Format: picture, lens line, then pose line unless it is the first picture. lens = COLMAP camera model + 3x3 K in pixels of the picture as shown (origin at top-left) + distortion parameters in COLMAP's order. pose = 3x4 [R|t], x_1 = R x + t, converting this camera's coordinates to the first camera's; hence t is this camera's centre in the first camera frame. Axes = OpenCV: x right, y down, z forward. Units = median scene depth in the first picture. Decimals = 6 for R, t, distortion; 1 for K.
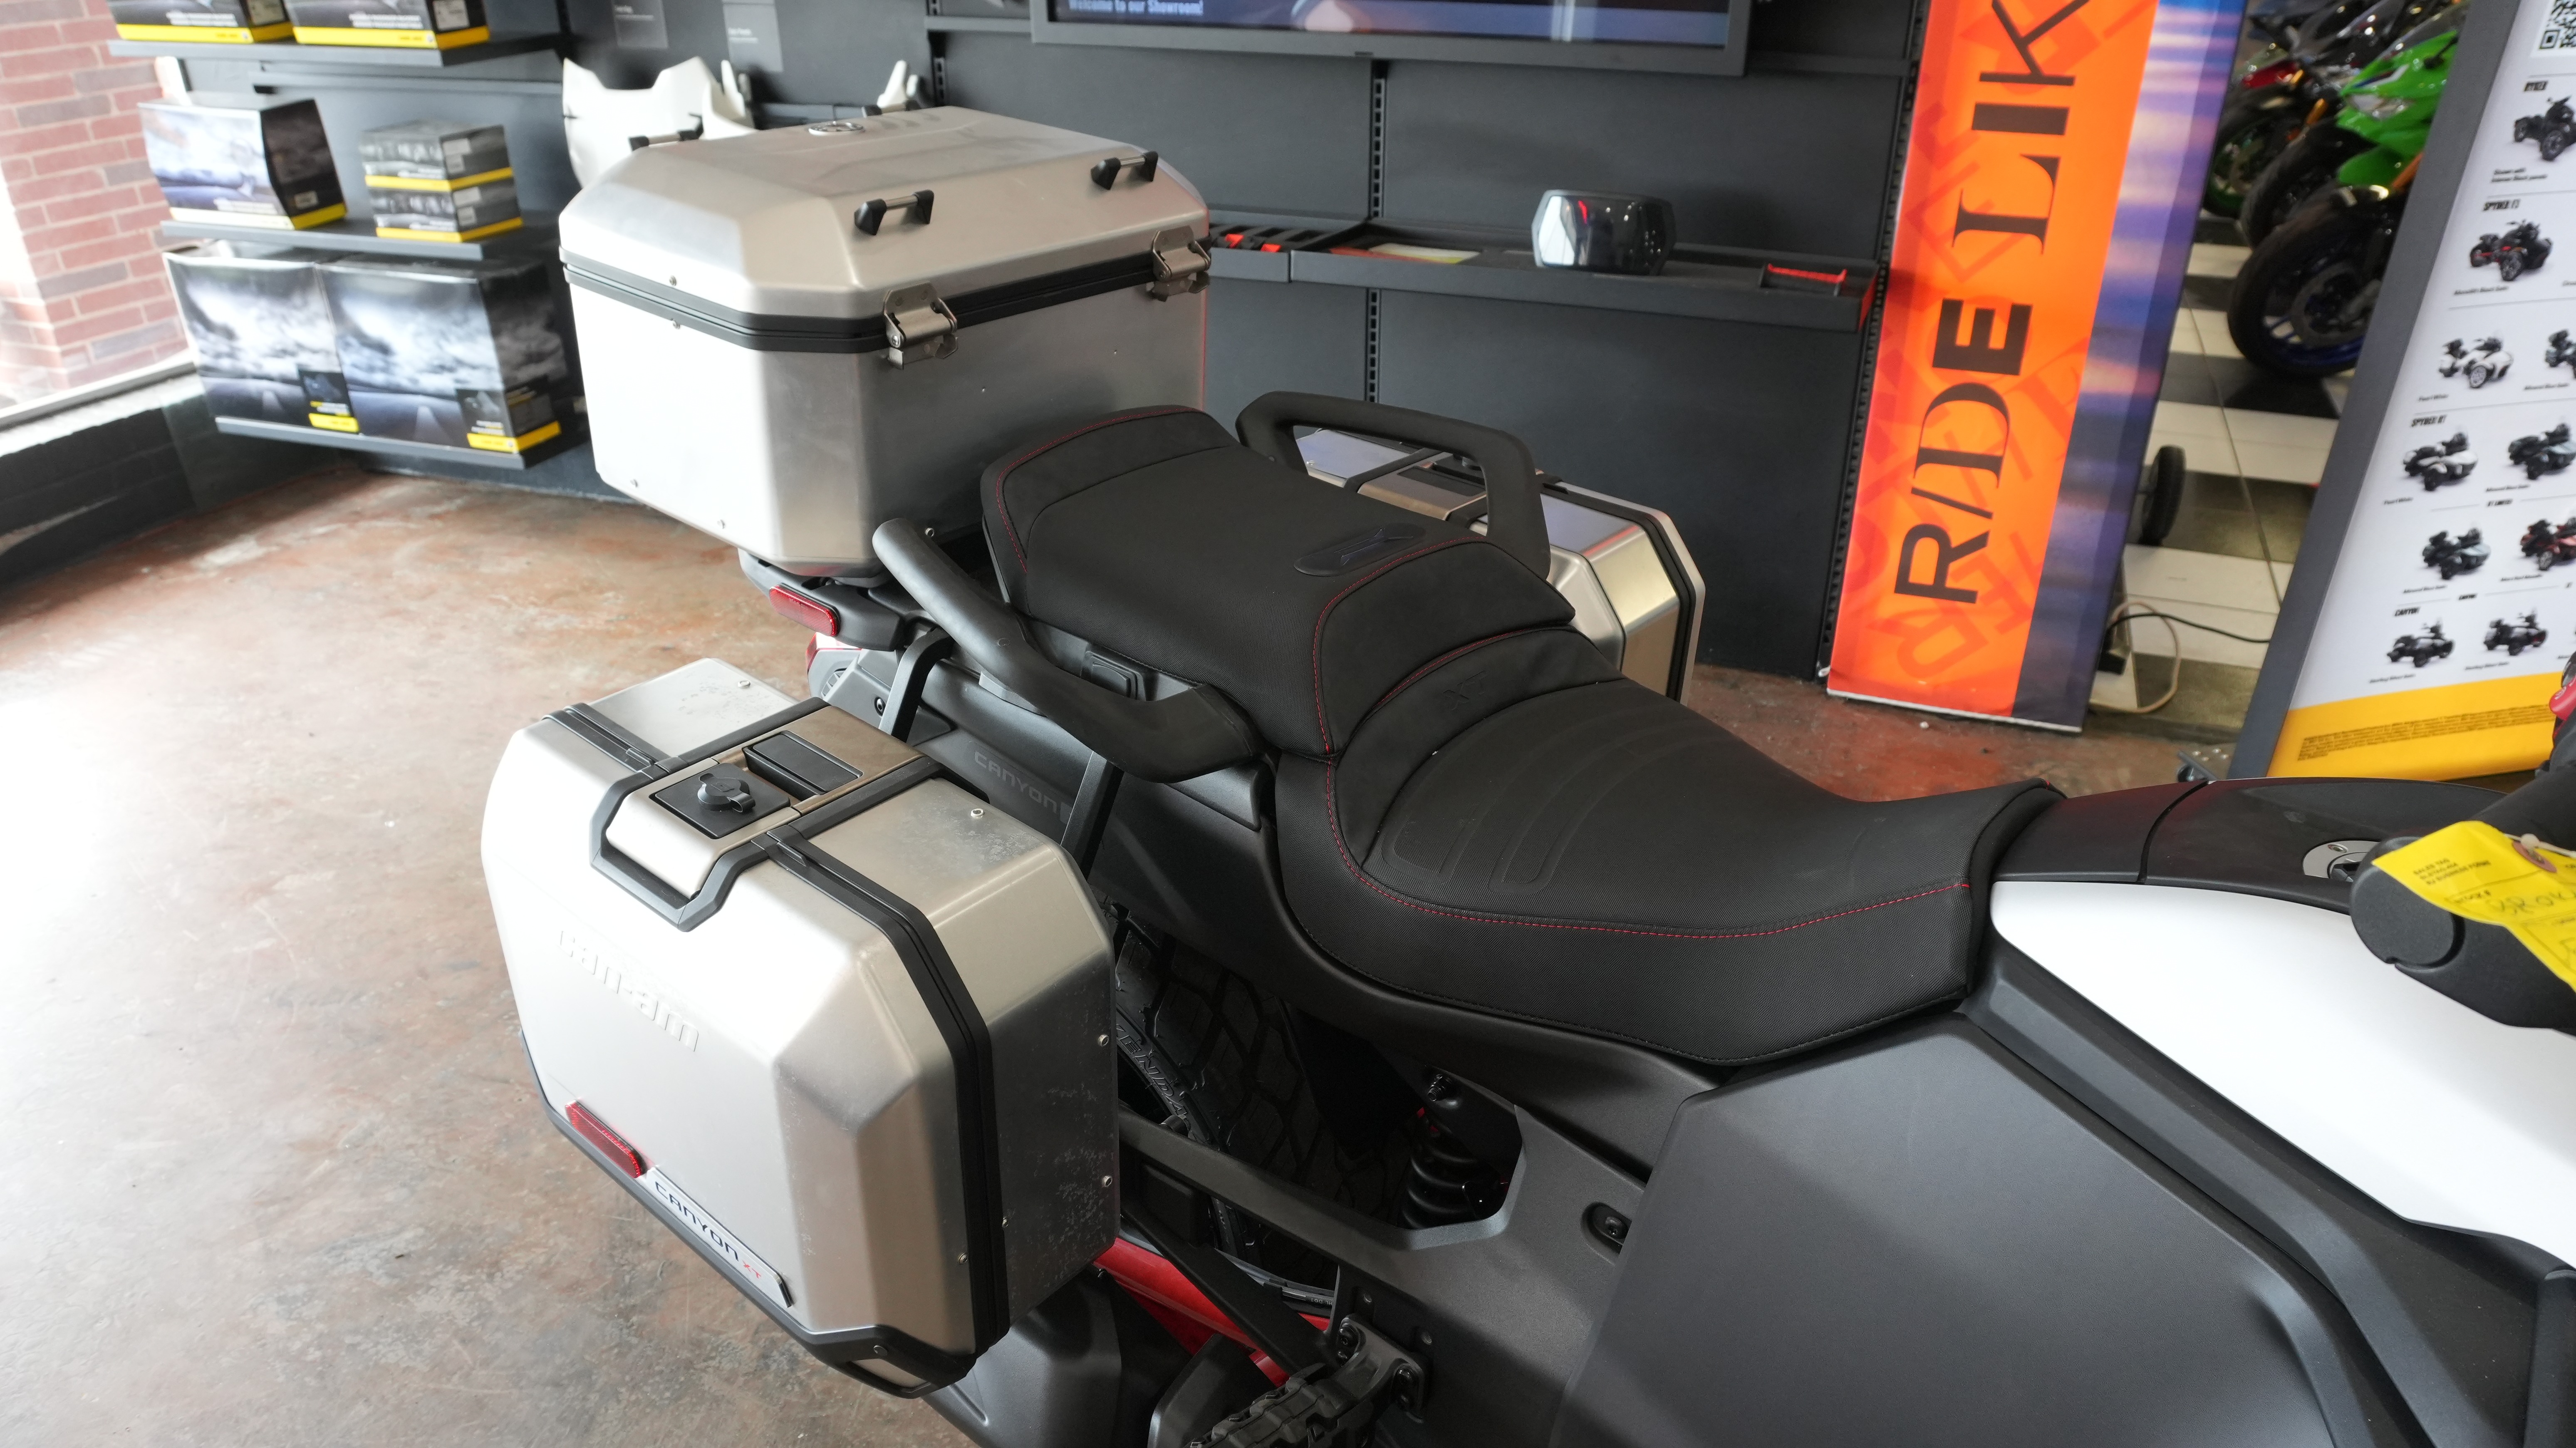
lens RADIAL K [[1766.6, 0, 1300.4], [0, 1766.6, 731.1], [0, 0, 1]] dist [-0.054187, 0.036282]
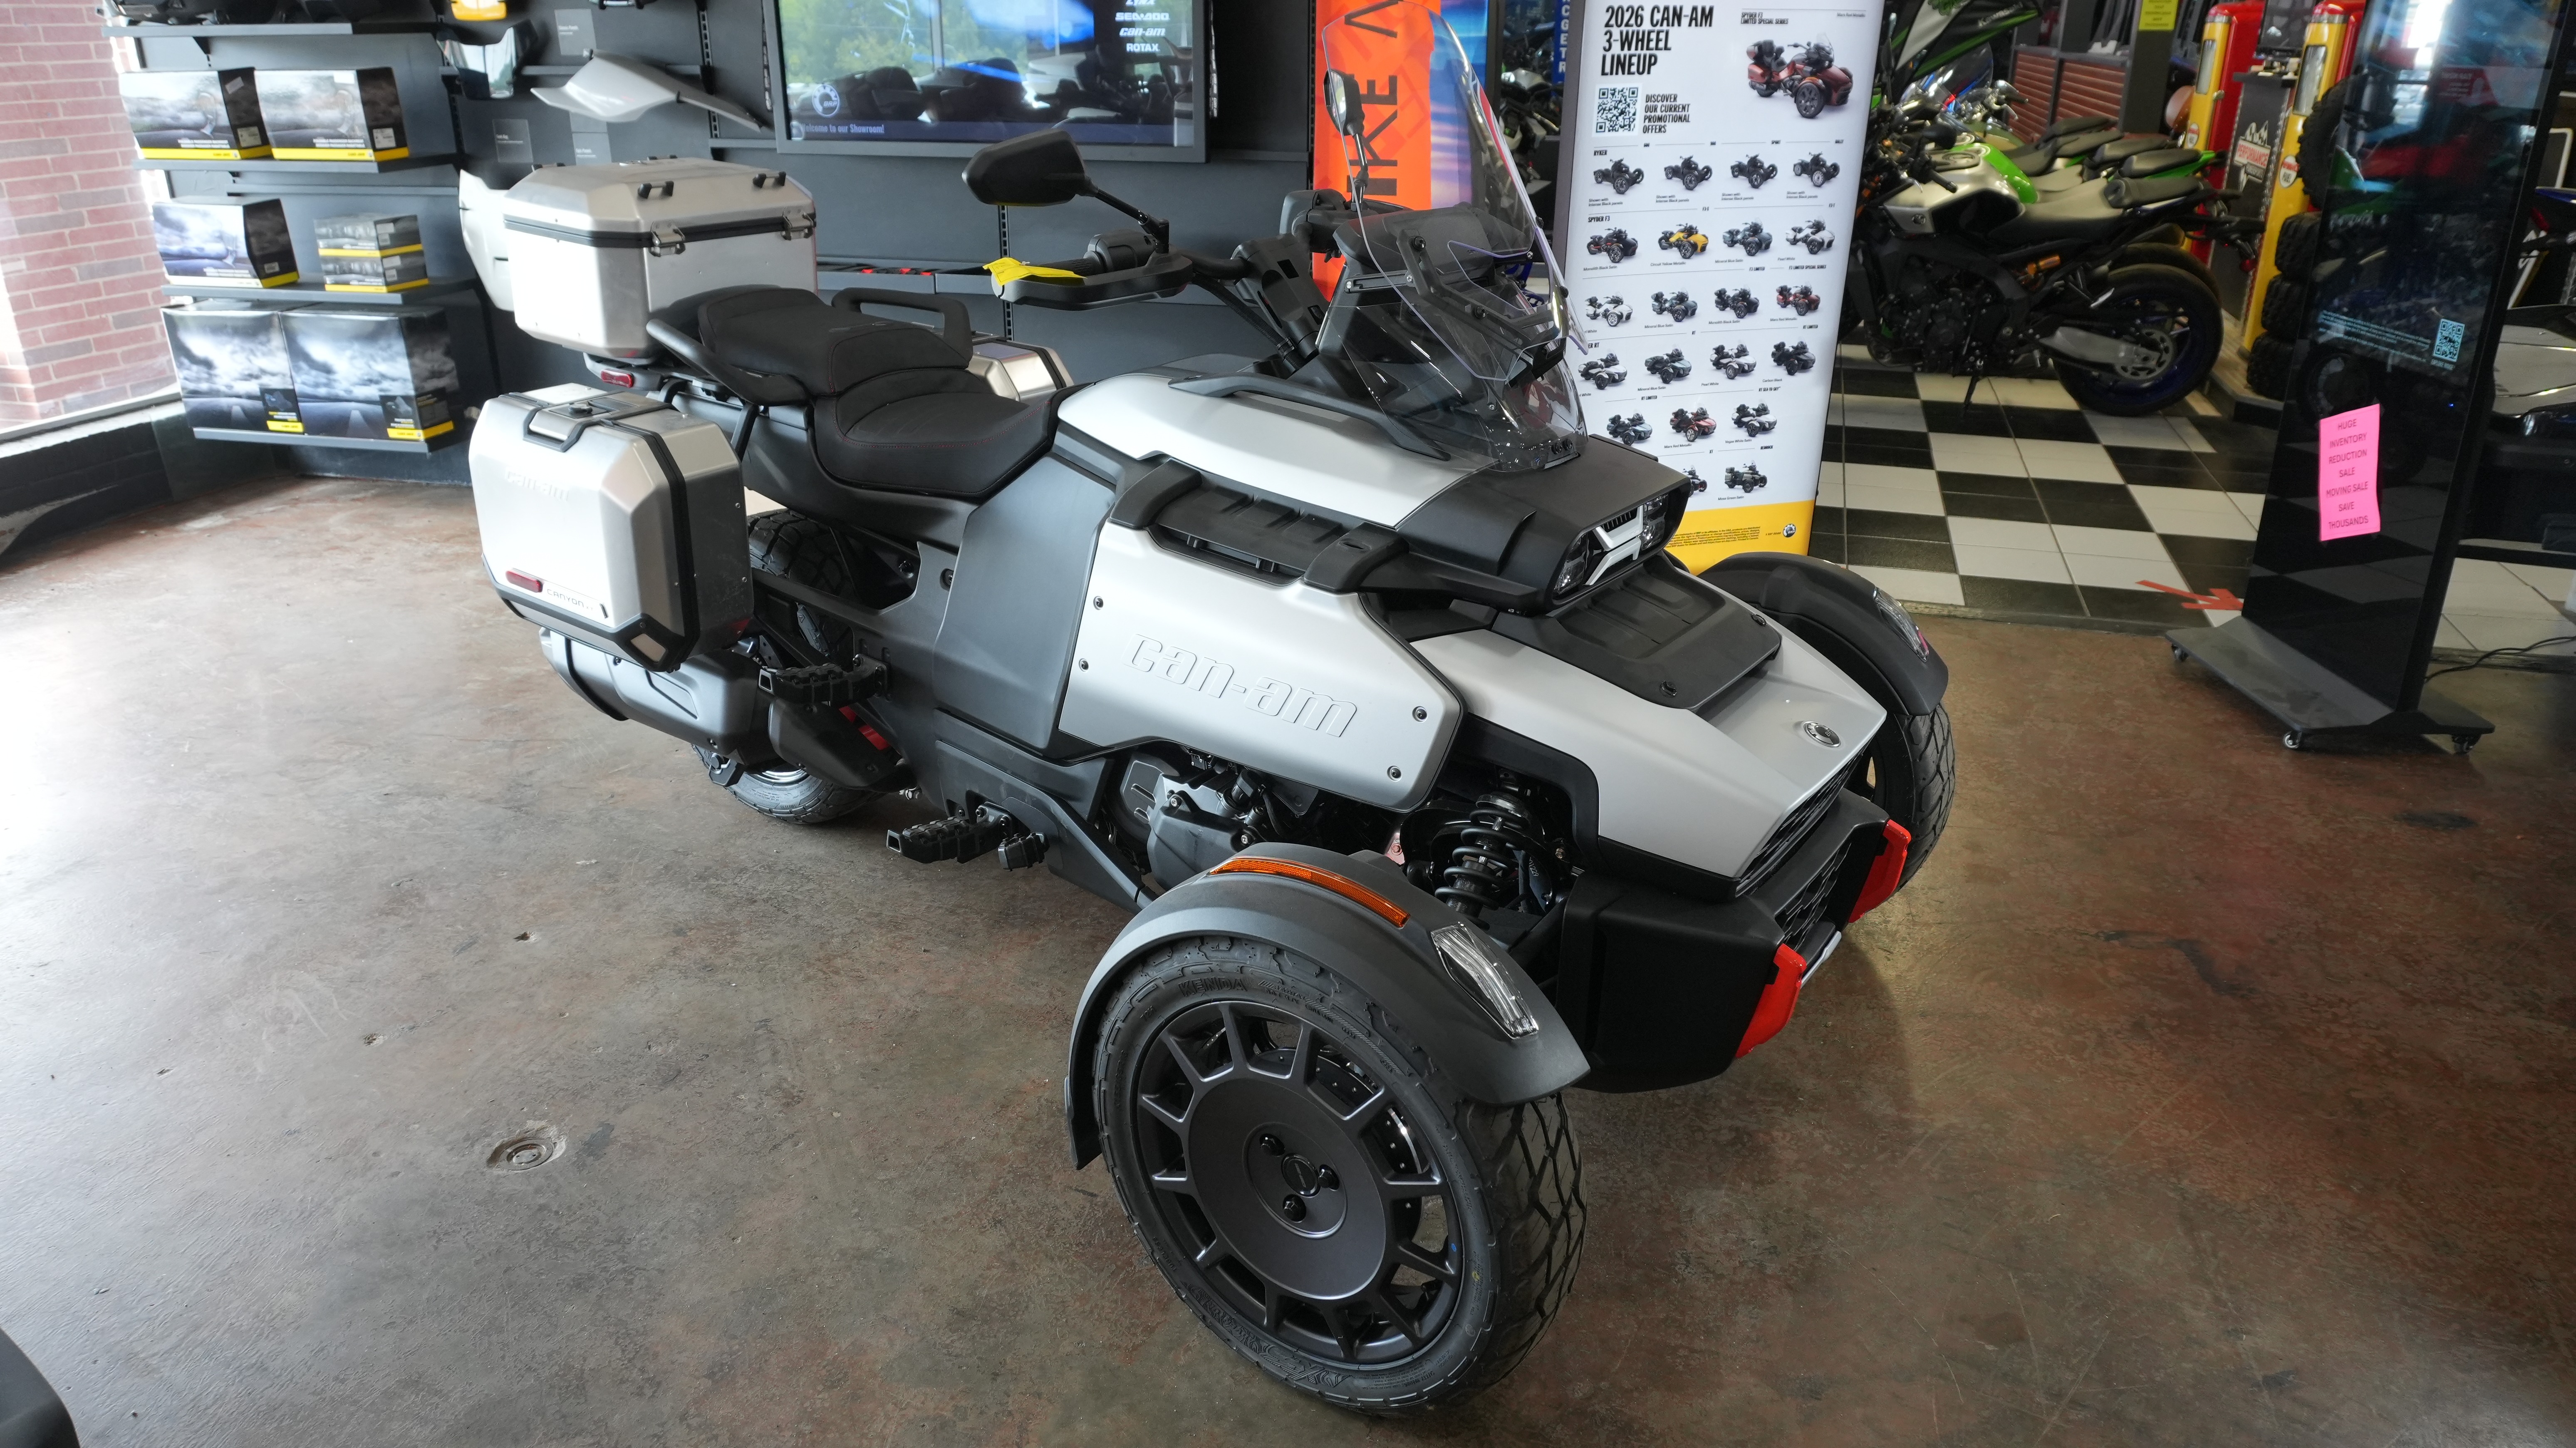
lens RADIAL K [[1789.0, 0, 1288.0], [0, 1789.0, 724.0], [0, 0, 1]] dist [-0.050497, 0.044619]
pose [[0.997064, -0.028572, 0.071040, 0.161622], [0.035048, 0.995174, -0.091649, 0.253809], [-0.068079, 0.093870, 0.993254, -0.511364]]
